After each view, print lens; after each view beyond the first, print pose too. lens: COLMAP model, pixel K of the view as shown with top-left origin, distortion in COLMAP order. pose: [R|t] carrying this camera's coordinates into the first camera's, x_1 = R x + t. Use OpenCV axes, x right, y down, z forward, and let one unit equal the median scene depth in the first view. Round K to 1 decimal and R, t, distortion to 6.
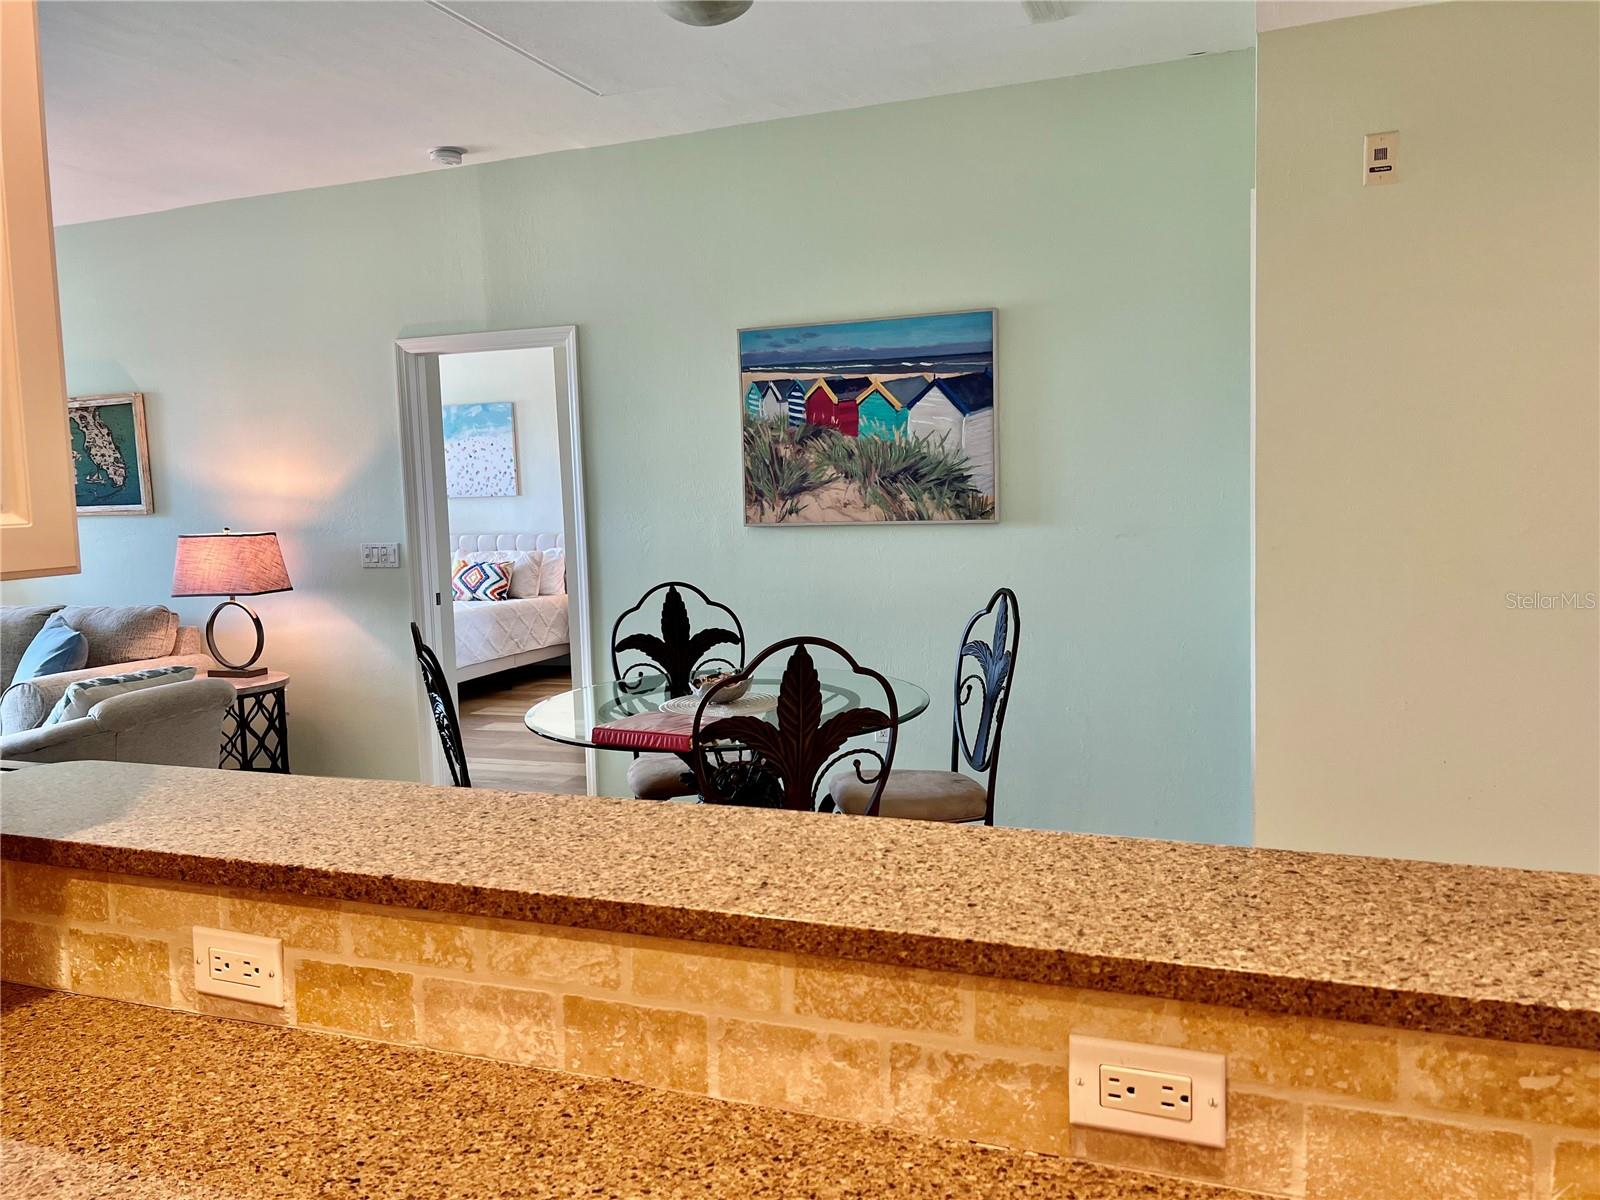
lens RADIAL K [[1206.0, 0, 808.1], [0, 1206.0, 596.4], [0, 0, 1]] dist [0.113163, -0.162160]
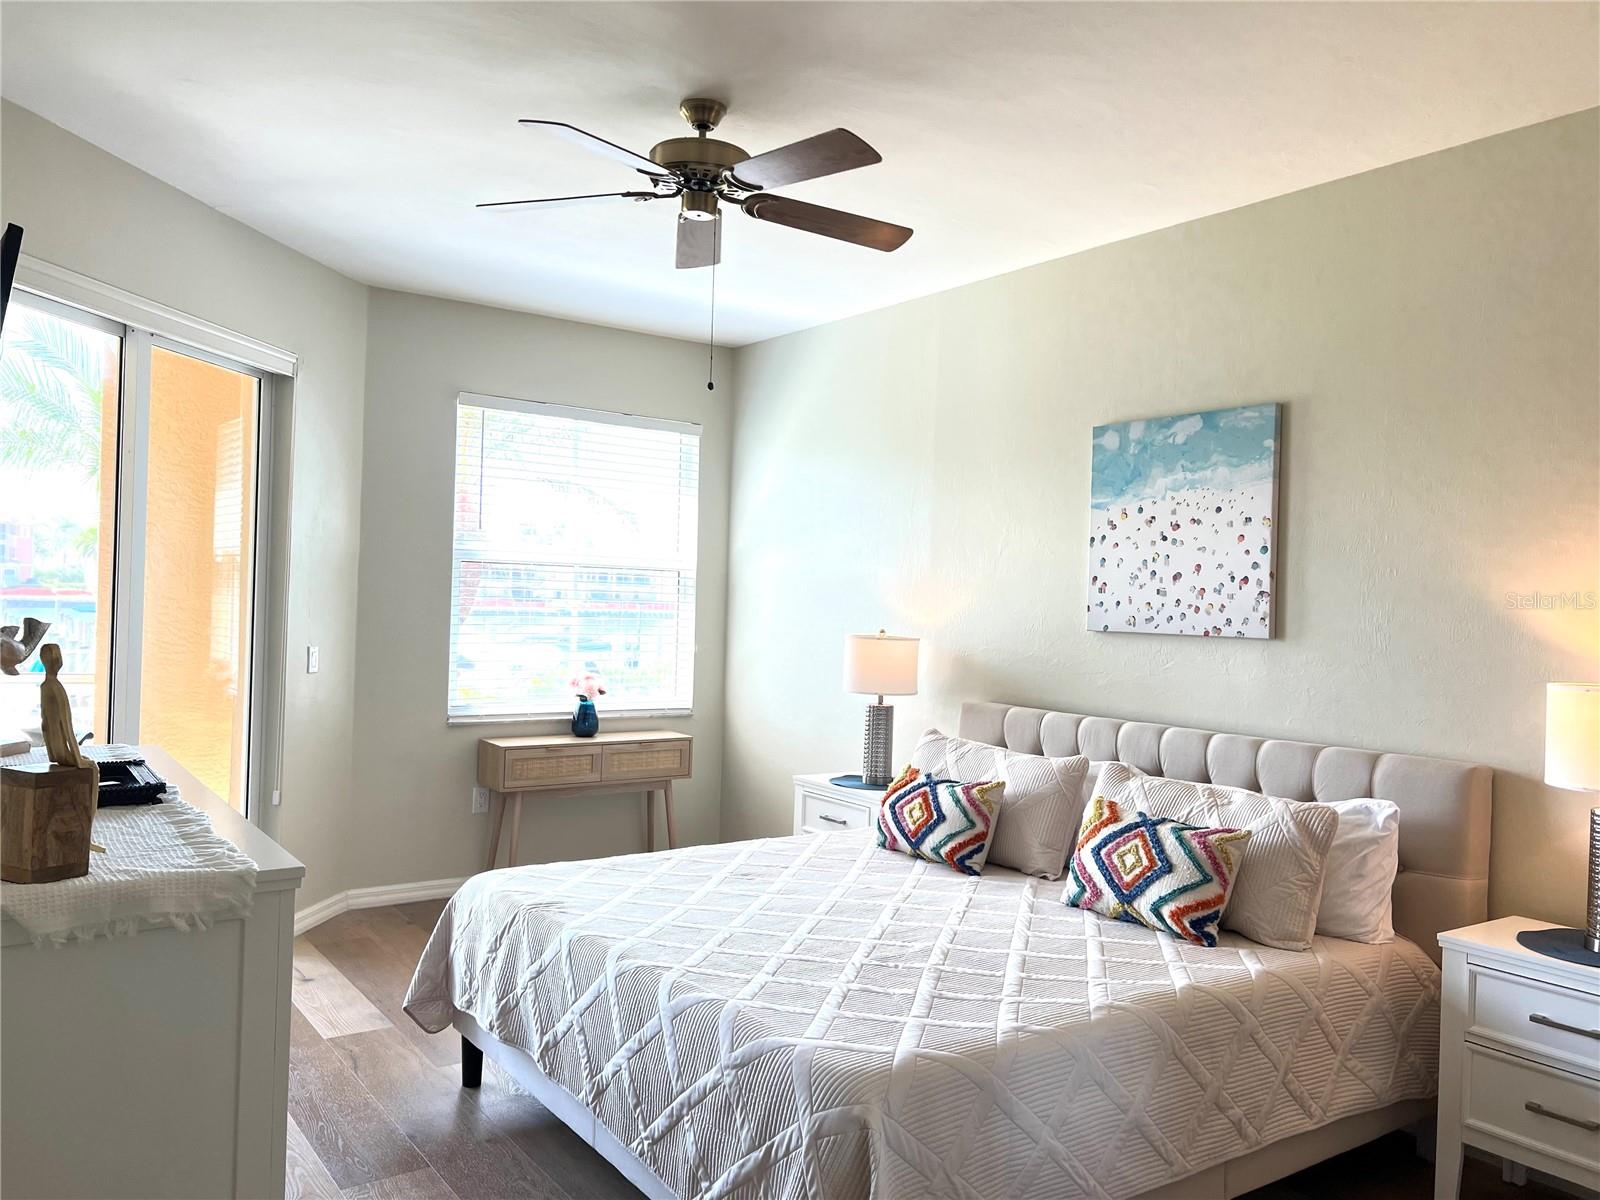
lens RADIAL K [[1206.0, 0, 808.1], [0, 1206.0, 596.4], [0, 0, 1]] dist [0.113163, -0.162160]
pose [[0.829116, 0.056259, -0.556238, -0.298336], [-0.108248, 0.992251, -0.060993, -0.115647], [0.548496, 0.110782, 0.828782, 1.211397]]
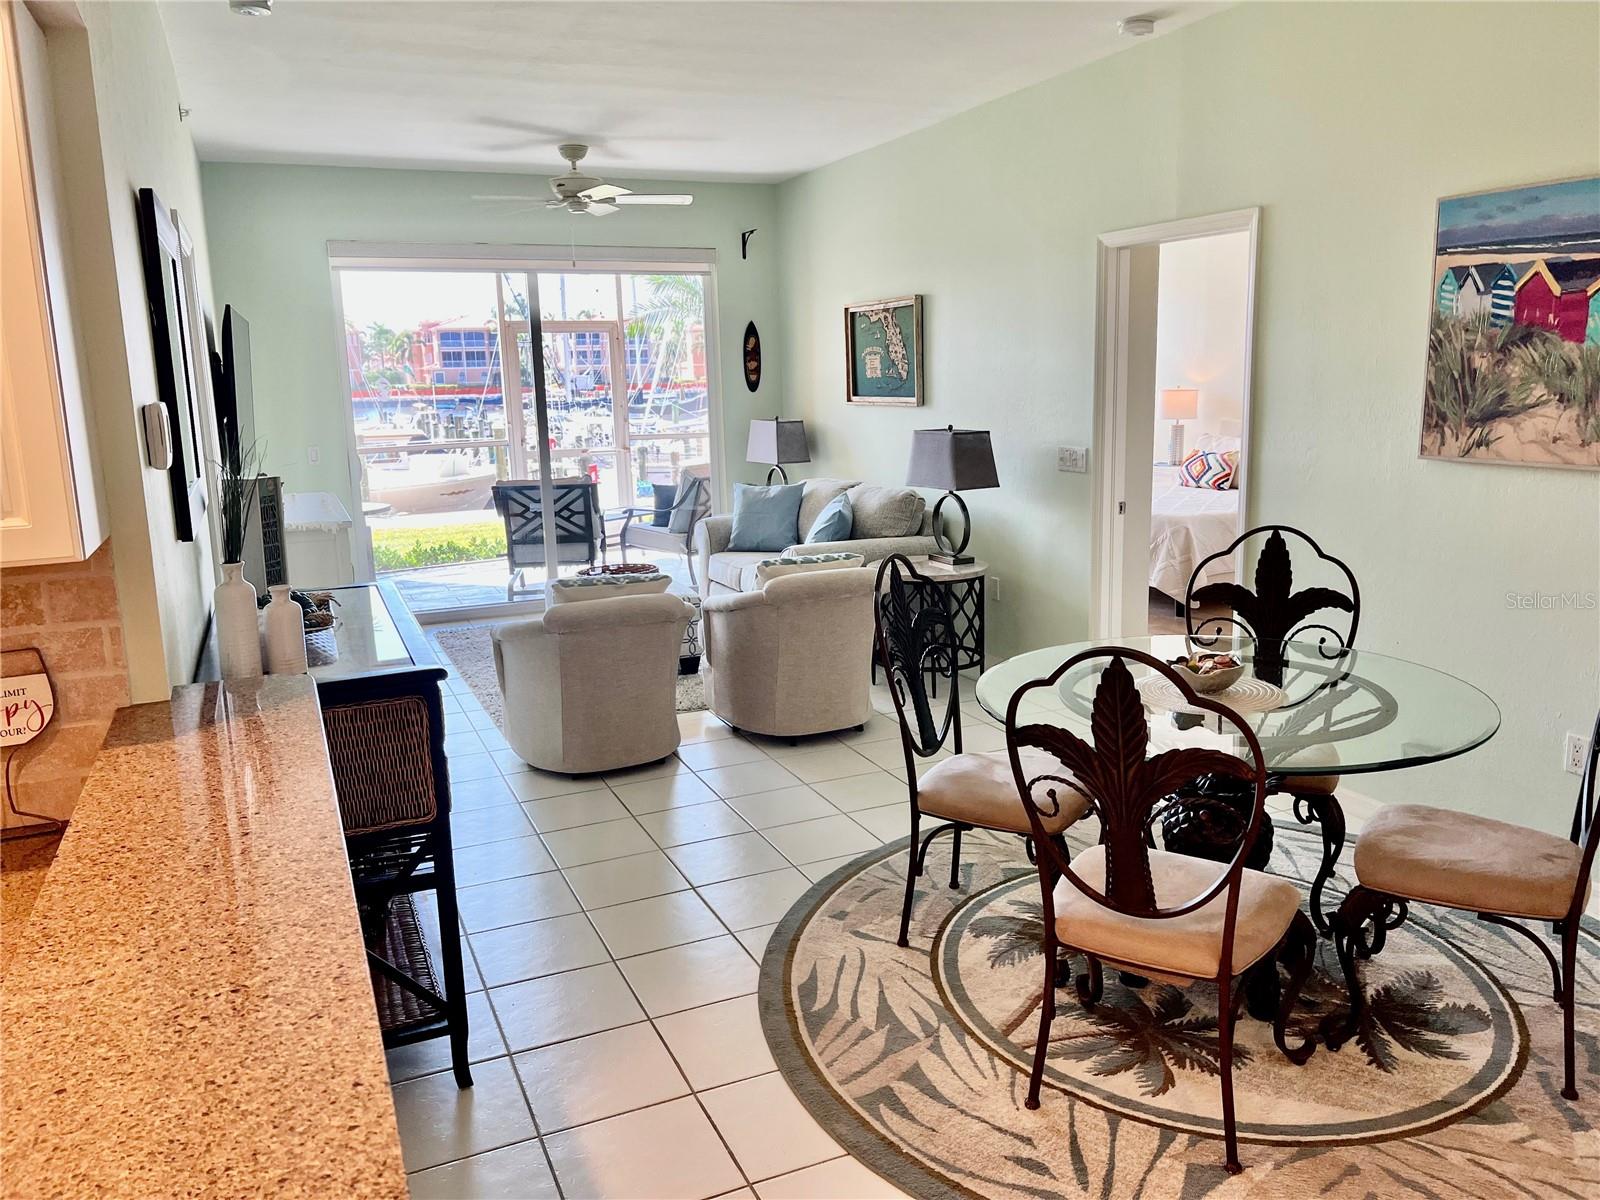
lens RADIAL K [[1221.6, 0, 801.1], [0, 1221.6, 589.7], [0, 0, 1]] dist [0.041970, -0.049690]
pose [[0.701467, 0.141785, -0.698456, 0.237202], [-0.063728, 0.988564, 0.136673, -0.058673], [0.709847, -0.051360, 0.702481, 0.166109]]
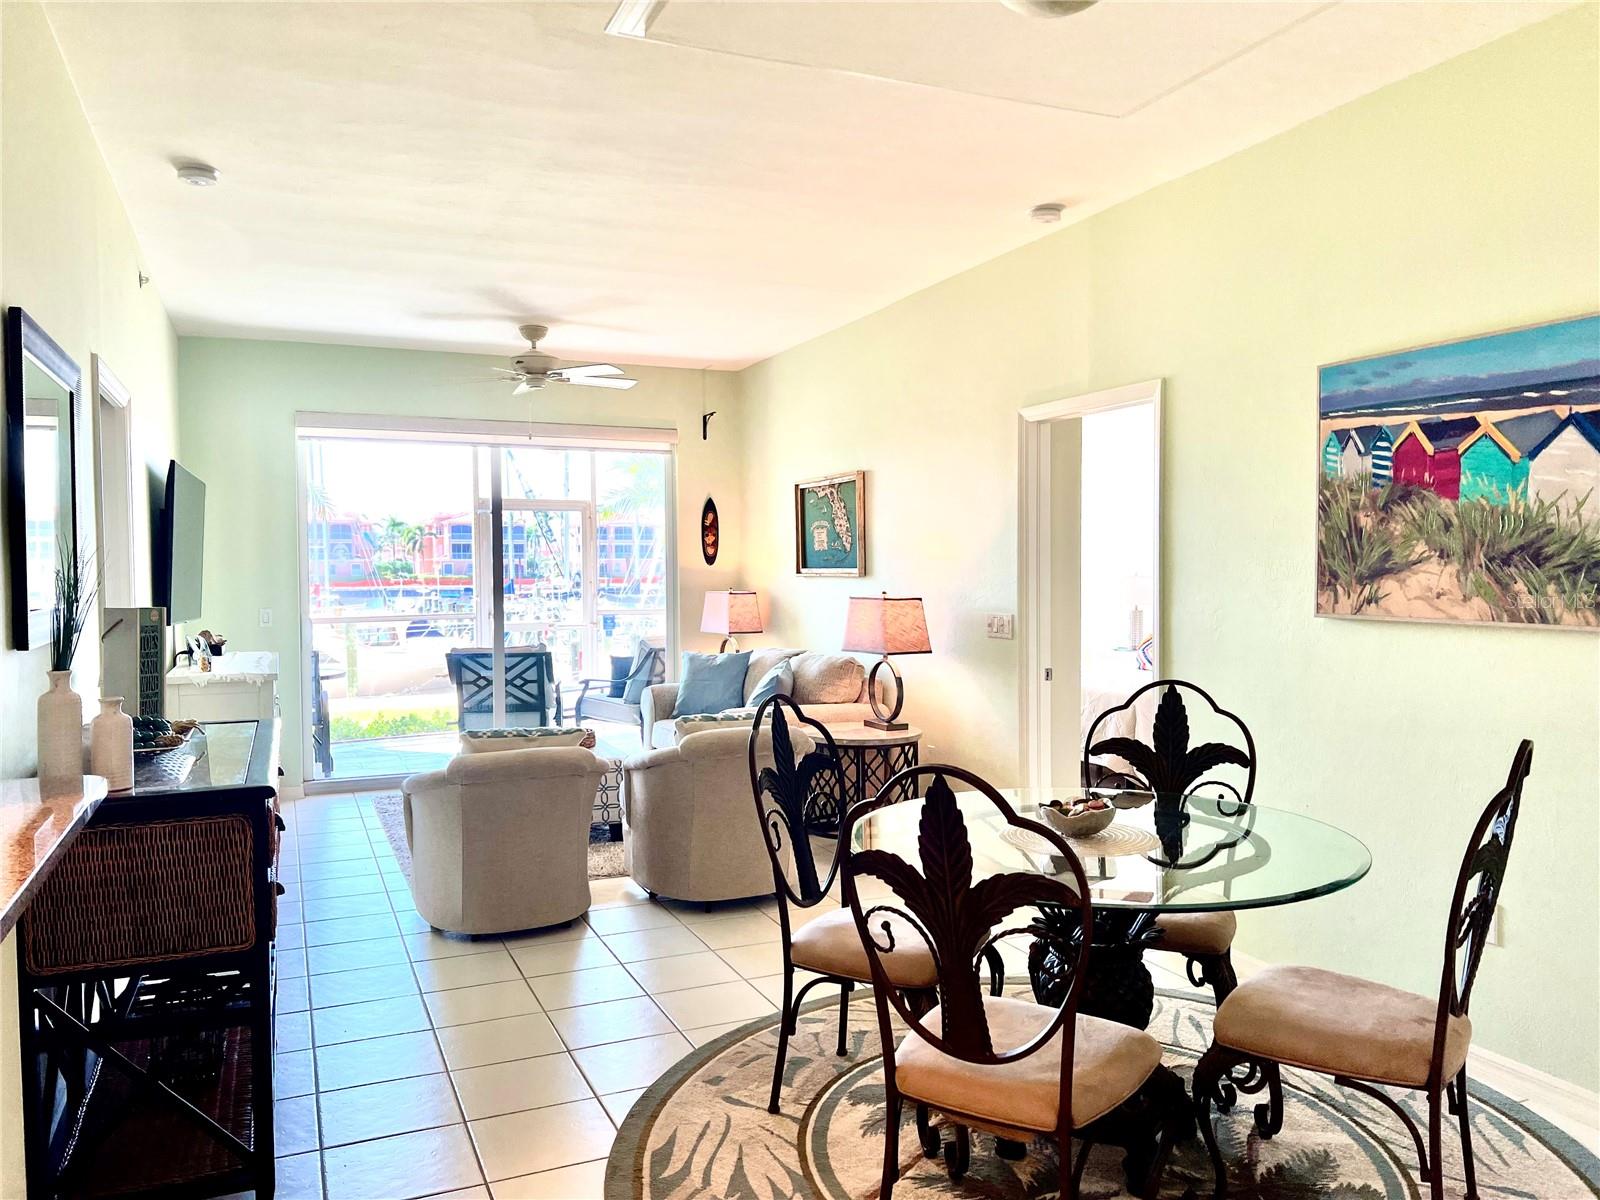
lens RADIAL K [[1219.0, 0, 796.3], [0, 1219.0, 599.4], [0, 0, 1]] dist [0.050697, -0.060417]
pose [[0.695551, 0.047249, -0.716921, 0.285422], [-0.082625, 0.996475, -0.014489, -0.031118], [0.713710, 0.069313, 0.697004, 0.219957]]
